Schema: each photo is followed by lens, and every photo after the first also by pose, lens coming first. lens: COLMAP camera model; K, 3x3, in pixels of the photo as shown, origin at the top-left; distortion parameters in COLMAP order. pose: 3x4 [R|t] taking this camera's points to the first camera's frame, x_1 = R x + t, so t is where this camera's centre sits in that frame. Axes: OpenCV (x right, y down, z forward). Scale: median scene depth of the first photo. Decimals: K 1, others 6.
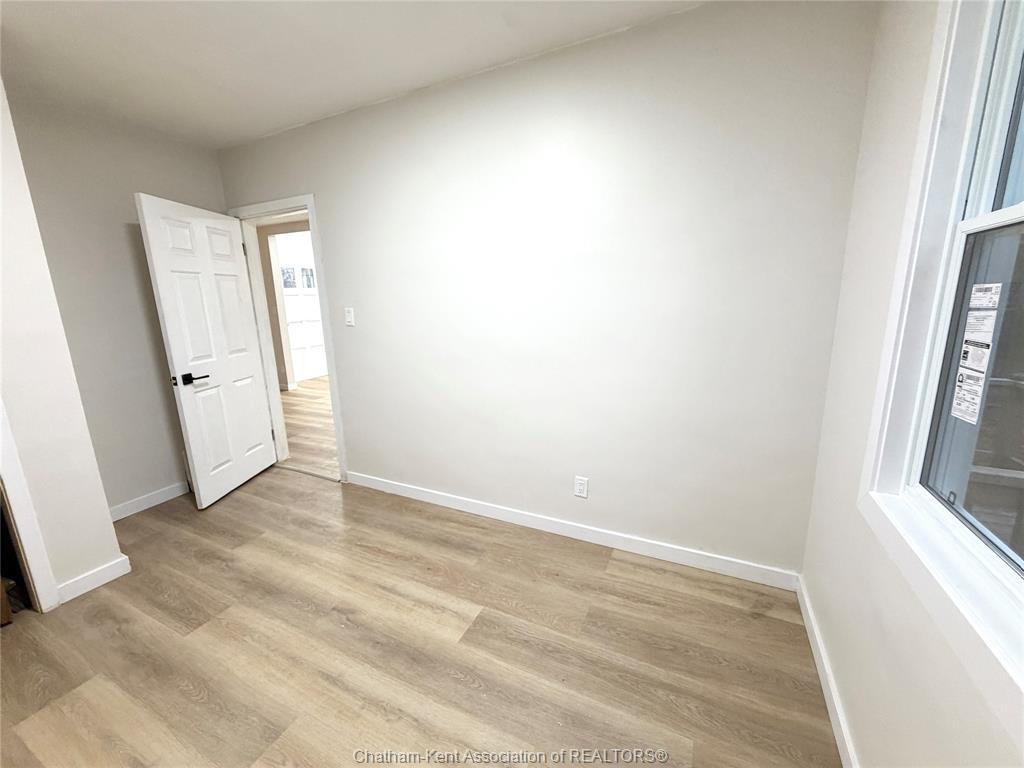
lens RADIAL K [[407.0, 0, 509.9], [0, 407.0, 385.9], [0, 0, 1]] dist [-0.001280, 0.000736]
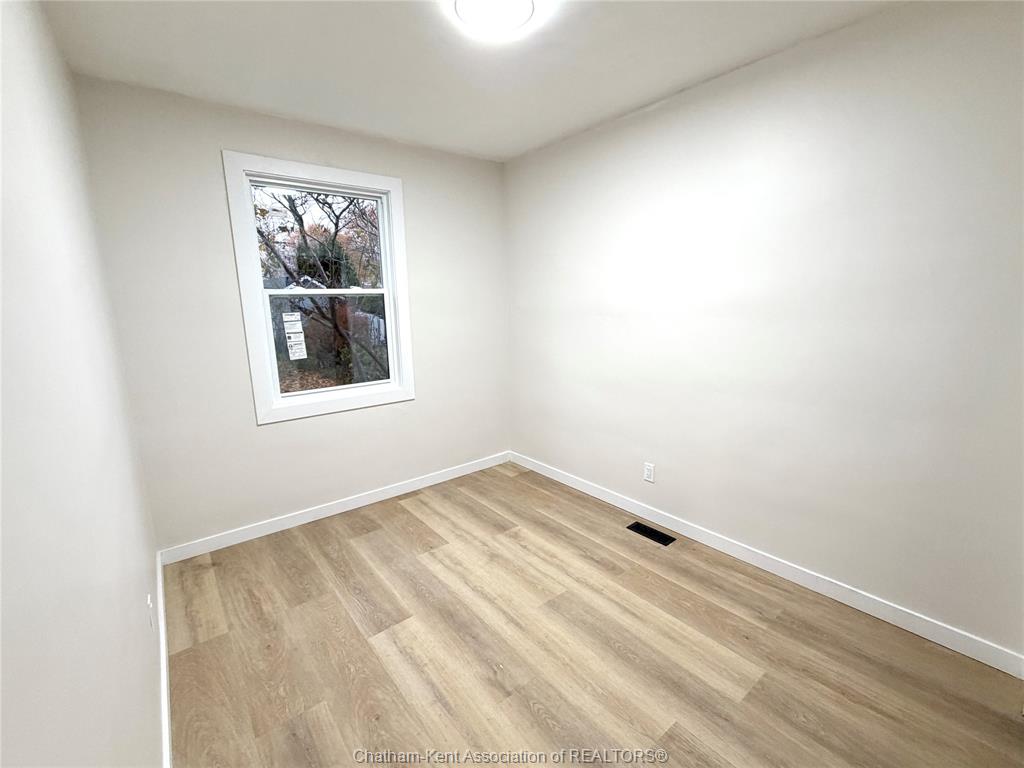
lens RADIAL K [[441.9, 0, 513.5], [0, 441.9, 385.3], [0, 0, 1]] dist [-0.002497, -0.000022]
pose [[-0.903108, -0.043548, 0.427199, -0.846071], [0.130046, 0.920390, 0.368742, -0.366371], [-0.409248, 0.388569, -0.825548, 1.587356]]
